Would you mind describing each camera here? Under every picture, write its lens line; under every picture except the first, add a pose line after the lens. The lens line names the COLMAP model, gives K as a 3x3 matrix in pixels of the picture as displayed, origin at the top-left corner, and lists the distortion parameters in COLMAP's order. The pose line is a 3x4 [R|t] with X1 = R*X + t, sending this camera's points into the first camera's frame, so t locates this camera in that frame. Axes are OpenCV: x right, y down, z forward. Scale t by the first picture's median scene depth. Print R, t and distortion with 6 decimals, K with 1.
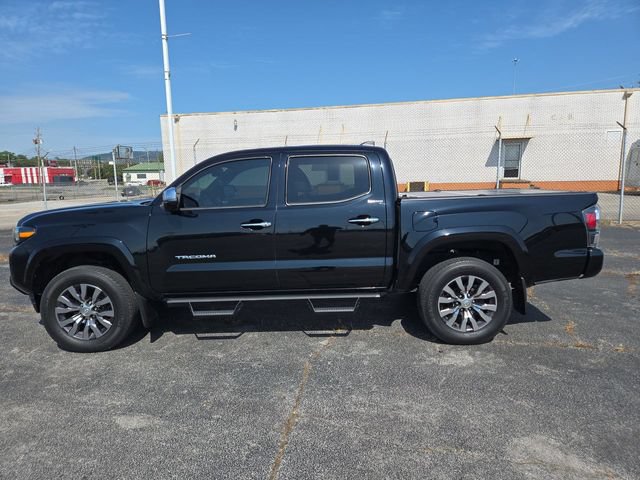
lens RADIAL K [[431.9, 0, 320.0], [0, 431.9, 240.0], [0, 0, 1]] dist [0.079466, -0.081803]
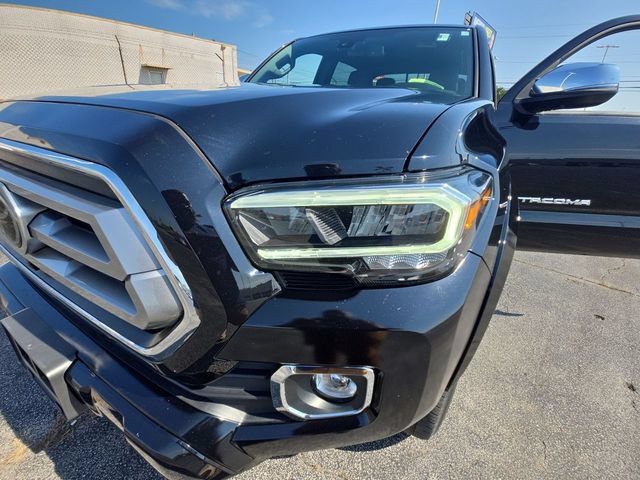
lens RADIAL K [[280.4, 0, 318.2], [0, 280.4, 239.5], [0, 0, 1]] dist [-0.016071, -0.000448]
pose [[0.499588, -0.322683, 0.803920, -0.783661], [0.062860, 0.939090, 0.337875, -0.046630], [-0.863979, -0.118264, 0.489442, 0.959007]]
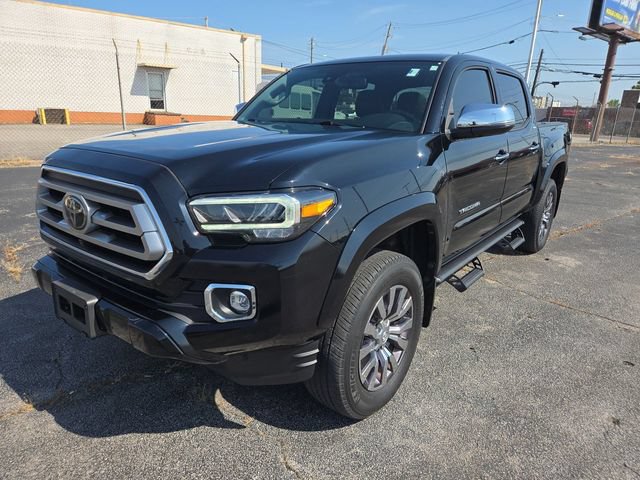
lens RADIAL K [[431.9, 0, 320.0], [0, 431.9, 240.0], [0, 0, 1]] dist [0.079466, -0.081803]
pose [[0.609071, -0.190196, 0.769973, -0.938295], [0.076169, 0.980360, 0.181914, -0.053702], [-0.789450, -0.052150, 0.611595, 0.719075]]
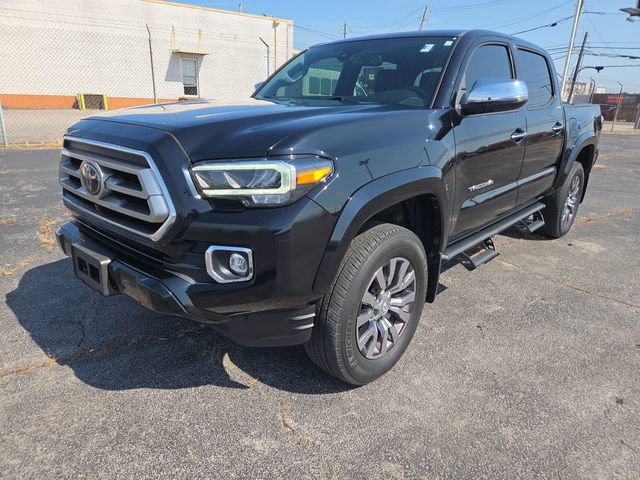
lens RADIAL K [[431.9, 0, 320.0], [0, 431.9, 240.0], [0, 0, 1]] dist [0.079466, -0.081803]
pose [[0.664092, -0.196443, 0.721383, -0.932725], [0.068001, 0.976736, 0.203379, -0.034223], [-0.744552, -0.086007, 0.662000, 0.684705]]
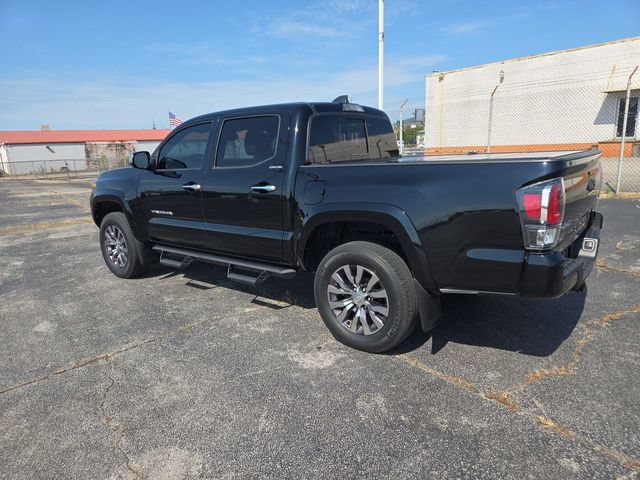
lens RADIAL K [[435.2, 0, 320.0], [0, 435.2, 240.0], [0, 0, 1]] dist [0.073461, -0.065298]
pose [[0.783232, 0.121556, -0.609730, 0.727091], [-0.069282, 0.991657, 0.108701, -0.041712], [0.617857, -0.042894, 0.785120, 0.323947]]
